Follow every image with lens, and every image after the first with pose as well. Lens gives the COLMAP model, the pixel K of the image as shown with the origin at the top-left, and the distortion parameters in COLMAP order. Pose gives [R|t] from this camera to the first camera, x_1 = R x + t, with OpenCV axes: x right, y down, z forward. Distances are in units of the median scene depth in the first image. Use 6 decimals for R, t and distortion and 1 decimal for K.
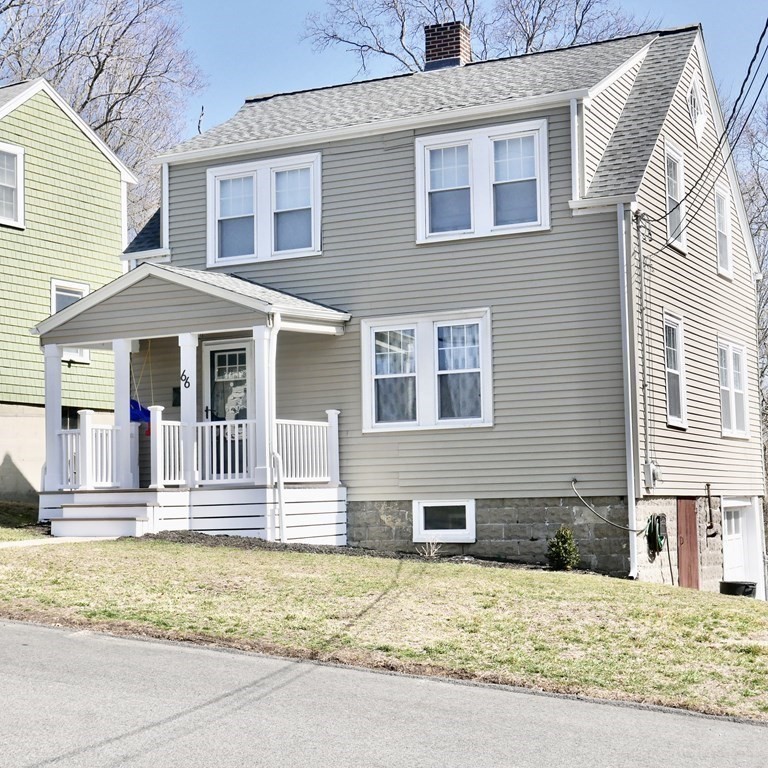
lens RADIAL K [[1447.3, 0, 386.0], [0, 1447.3, 387.2], [0, 0, 1]] dist [-0.035794, 0.000000]
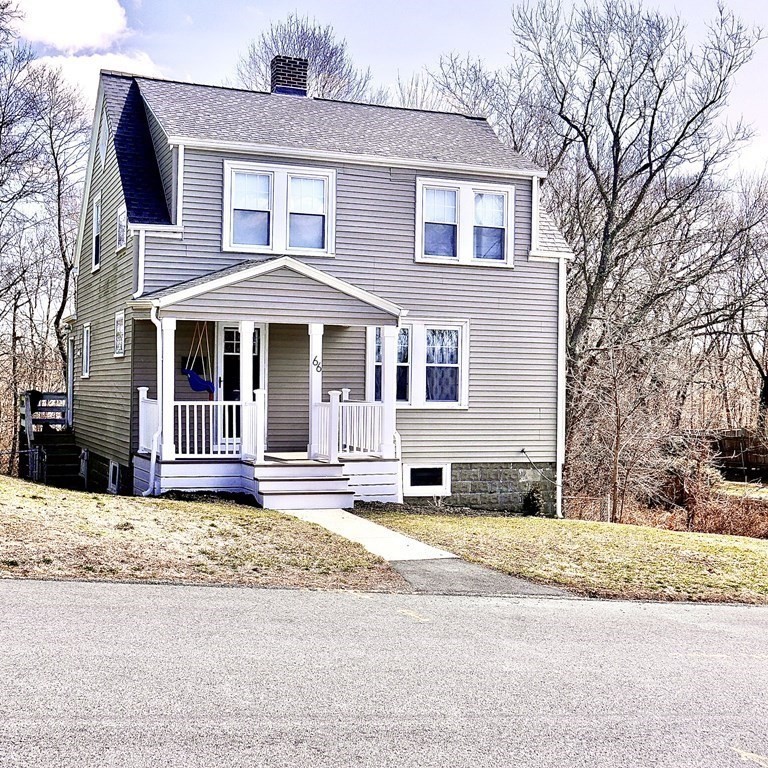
lens RADIAL K [[1152.6, 0, 386.5], [0, 1152.6, 386.1], [0, 0, 1]] dist [-0.029718, 0.000000]
pose [[0.654365, 0.031943, 0.755504, -0.770390], [-0.090069, 0.995287, 0.035931, -0.025257], [-0.750795, -0.091560, 0.654158, 0.356575]]
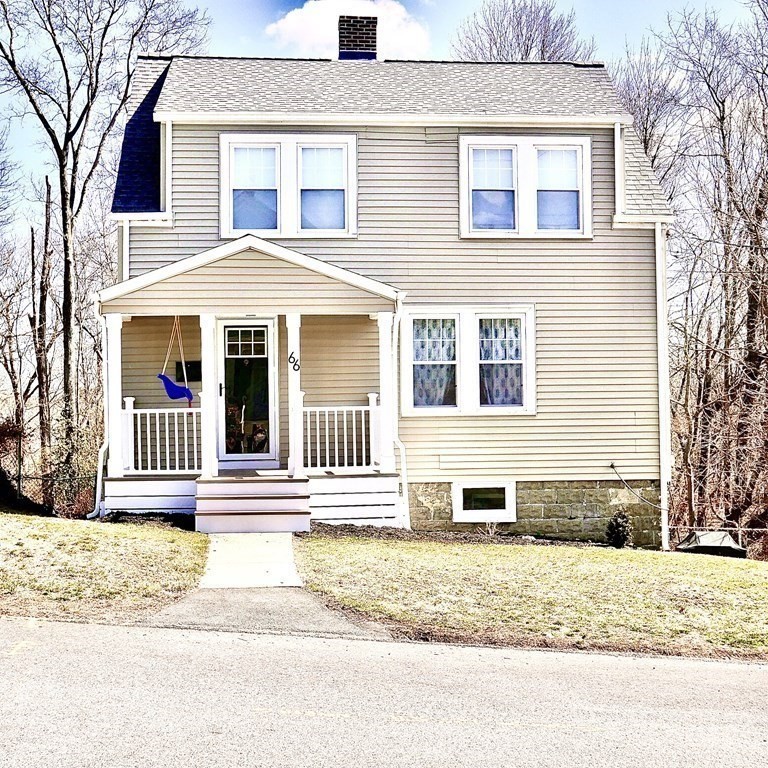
lens RADIAL K [[1274.1, 0, 379.2], [0, 1274.1, 378.5], [0, 0, 1]] dist [-0.028871, 0.000000]
pose [[0.847540, 0.029678, 0.529901, -0.525175], [-0.049492, 0.998504, 0.023237, -0.016248], [-0.528419, -0.045920, 0.847741, 0.250431]]
